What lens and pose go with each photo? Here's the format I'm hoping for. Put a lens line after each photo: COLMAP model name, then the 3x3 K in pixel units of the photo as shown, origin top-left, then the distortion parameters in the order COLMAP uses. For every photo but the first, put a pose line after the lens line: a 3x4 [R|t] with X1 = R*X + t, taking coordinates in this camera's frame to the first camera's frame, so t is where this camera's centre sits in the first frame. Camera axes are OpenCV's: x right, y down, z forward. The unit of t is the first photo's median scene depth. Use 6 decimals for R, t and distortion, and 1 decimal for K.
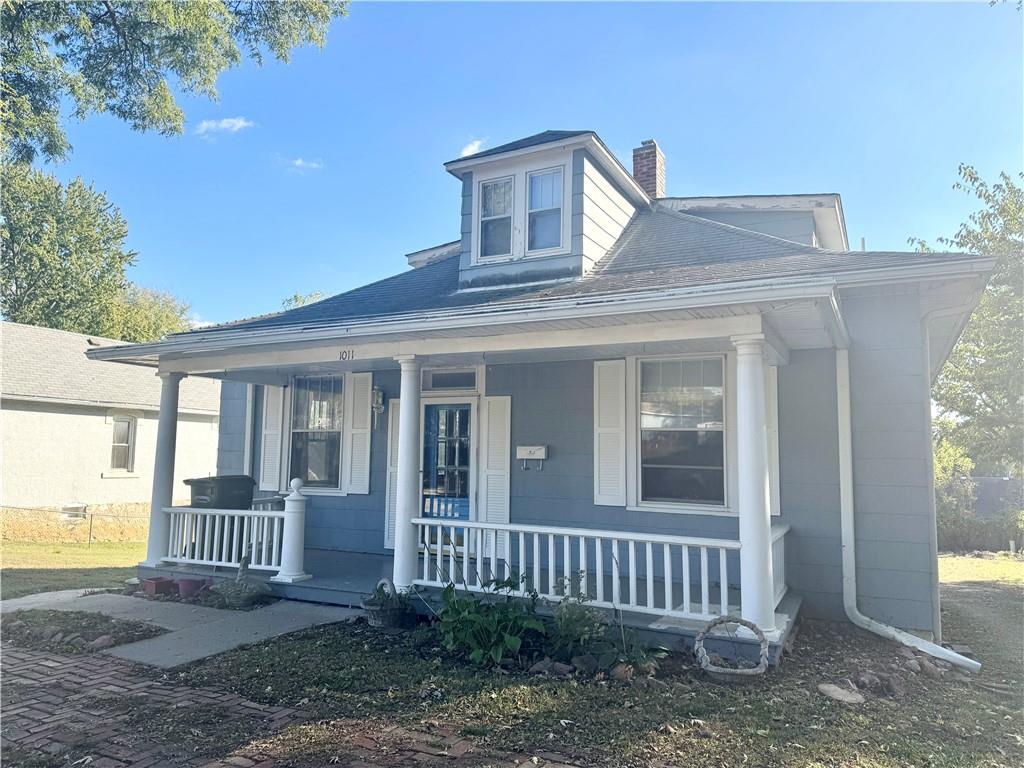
lens RADIAL K [[719.9, 0, 511.4], [0, 719.9, 389.0], [0, 0, 1]] dist [0.061032, -0.072200]
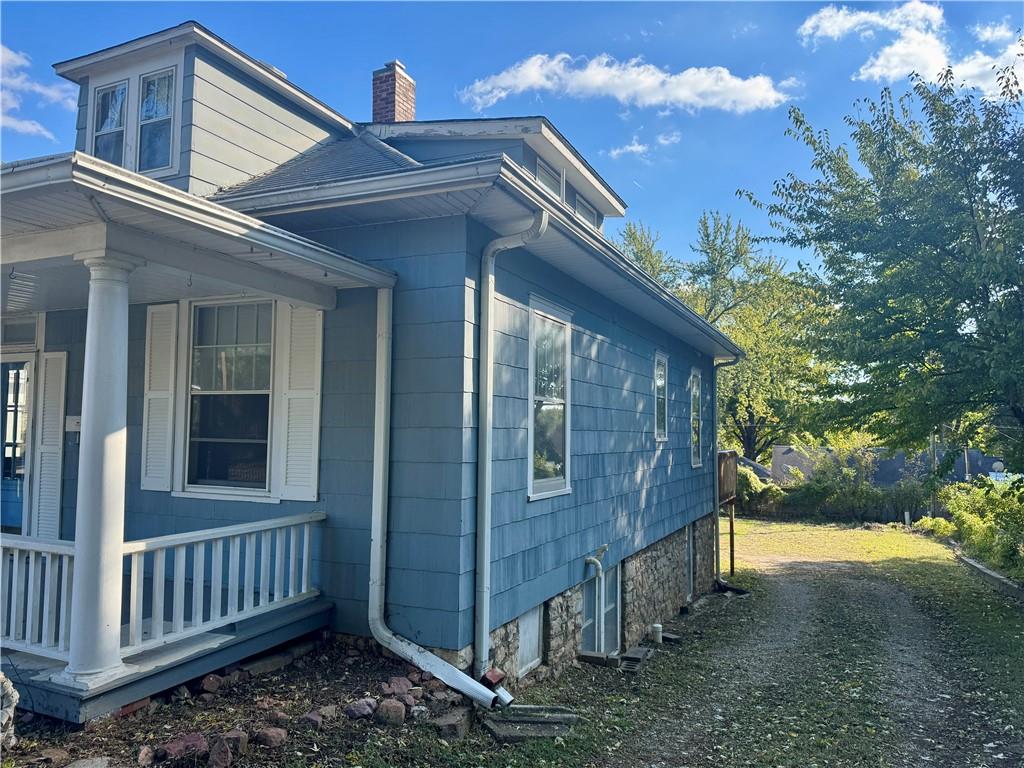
lens RADIAL K [[719.9, 0, 516.9], [0, 719.9, 384.5], [0, 0, 1]] dist [0.061032, -0.072200]
pose [[0.998716, 0.001547, 0.050633, 0.443478], [-0.003164, 0.999487, 0.031867, 0.018878], [-0.050558, -0.031986, 0.998209, 0.176066]]
